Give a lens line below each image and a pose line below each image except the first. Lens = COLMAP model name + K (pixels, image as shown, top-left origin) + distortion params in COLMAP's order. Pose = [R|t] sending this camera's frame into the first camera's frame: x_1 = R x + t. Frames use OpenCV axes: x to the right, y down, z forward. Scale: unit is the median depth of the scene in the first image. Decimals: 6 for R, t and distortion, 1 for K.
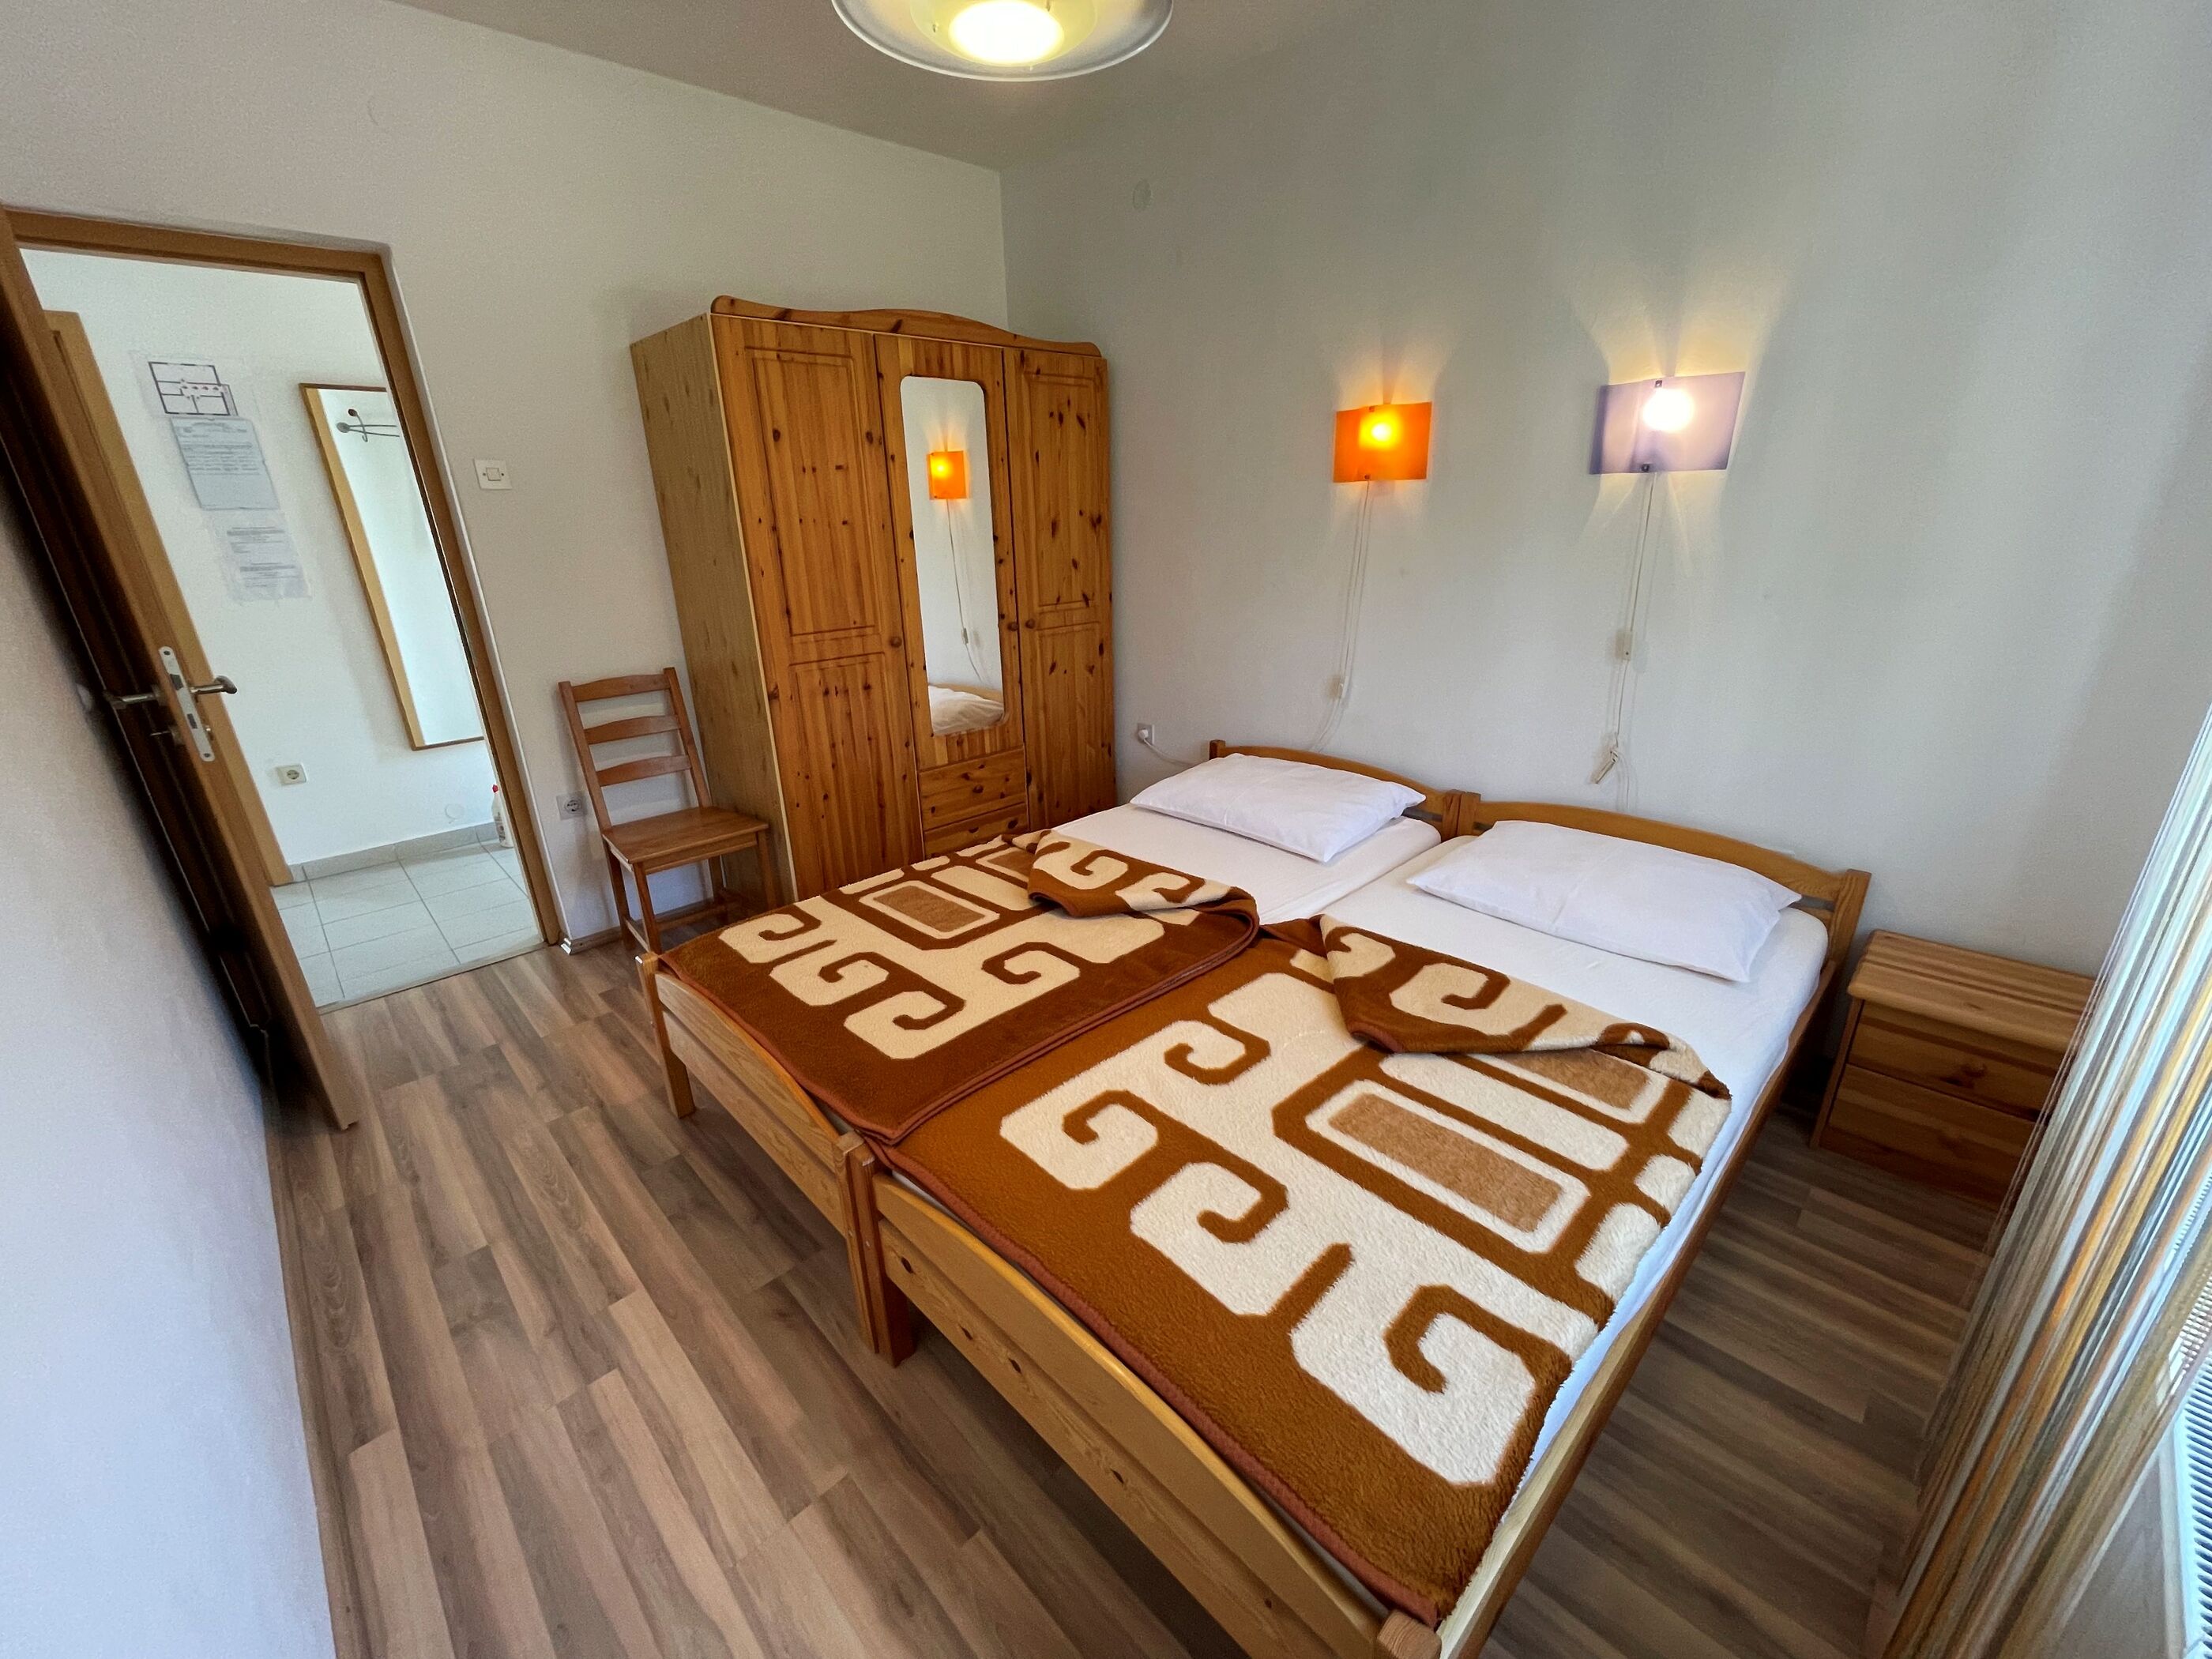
lens RADIAL K [[899.8, 0, 1097.1], [0, 899.8, 844.6], [0, 0, 1]] dist [-0.002101, 0.002422]
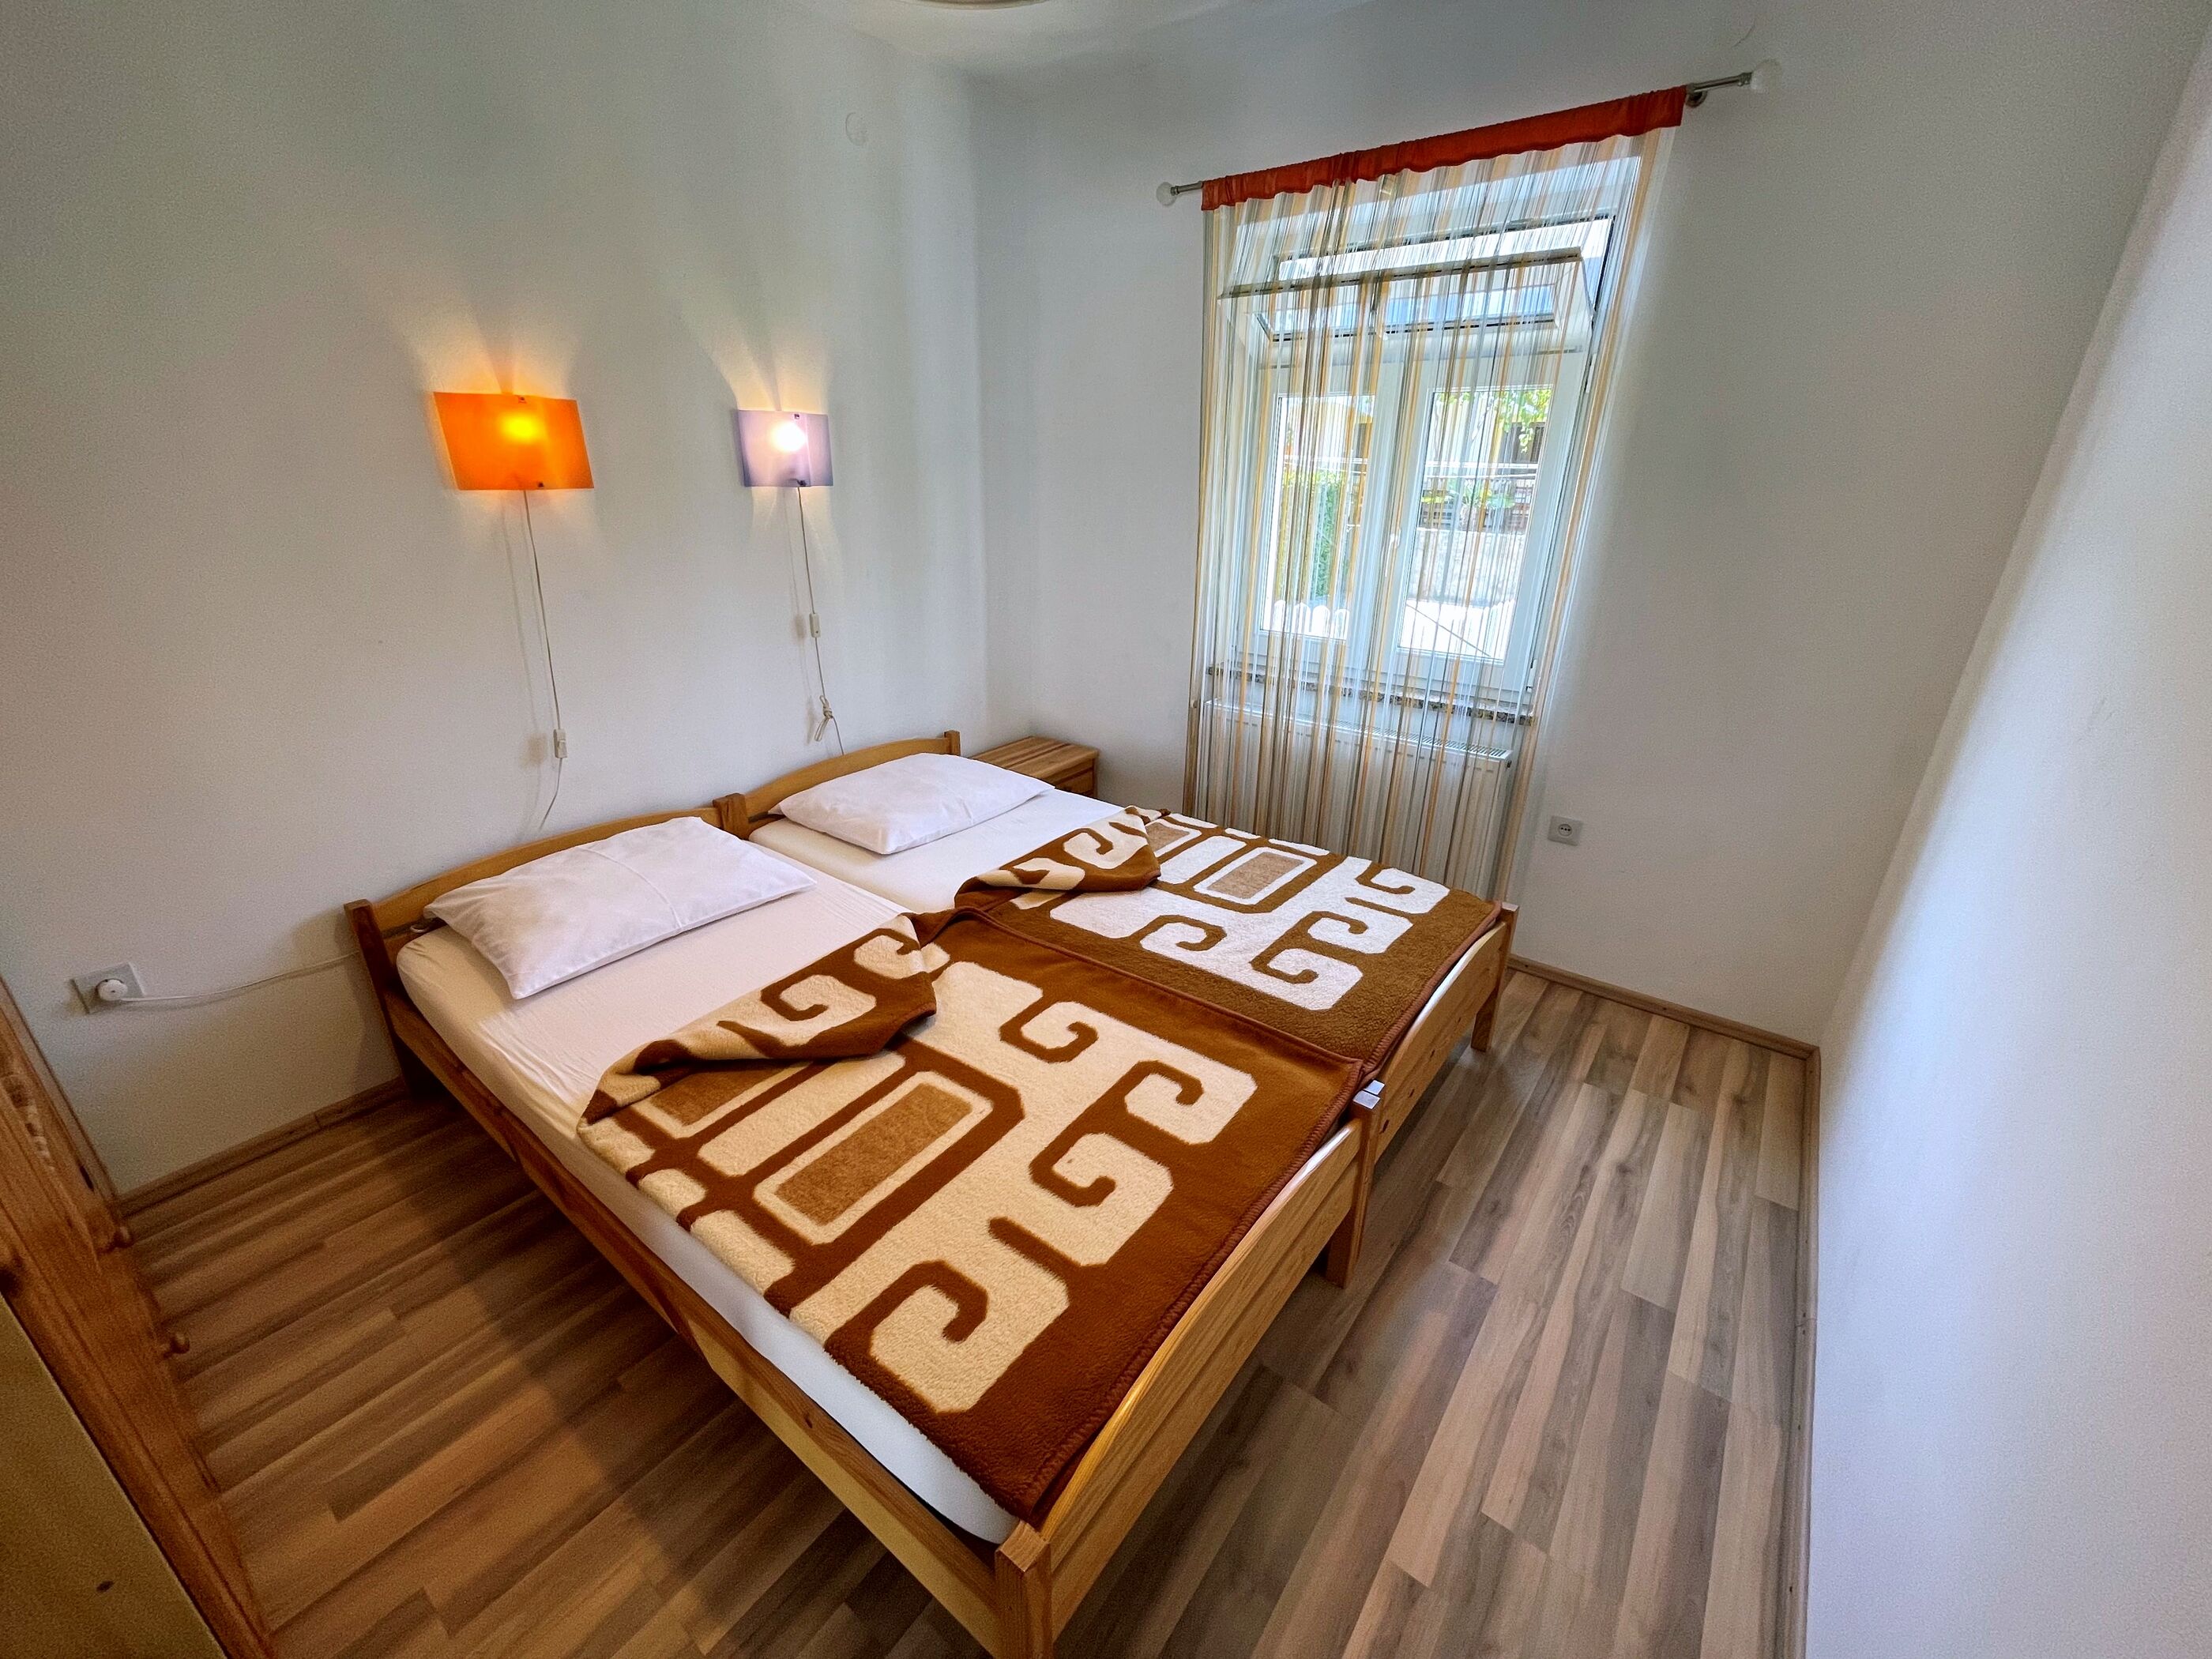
lens RADIAL K [[901.2, 0, 1099.5], [0, 901.2, 833.6], [0, 0, 1]] dist [-0.000635, 0.004508]
pose [[-0.147520, -0.355741, 0.922868, -0.931507], [0.347063, 0.855126, 0.385107, -0.409225], [-0.926167, 0.377105, -0.002684, 0.961223]]
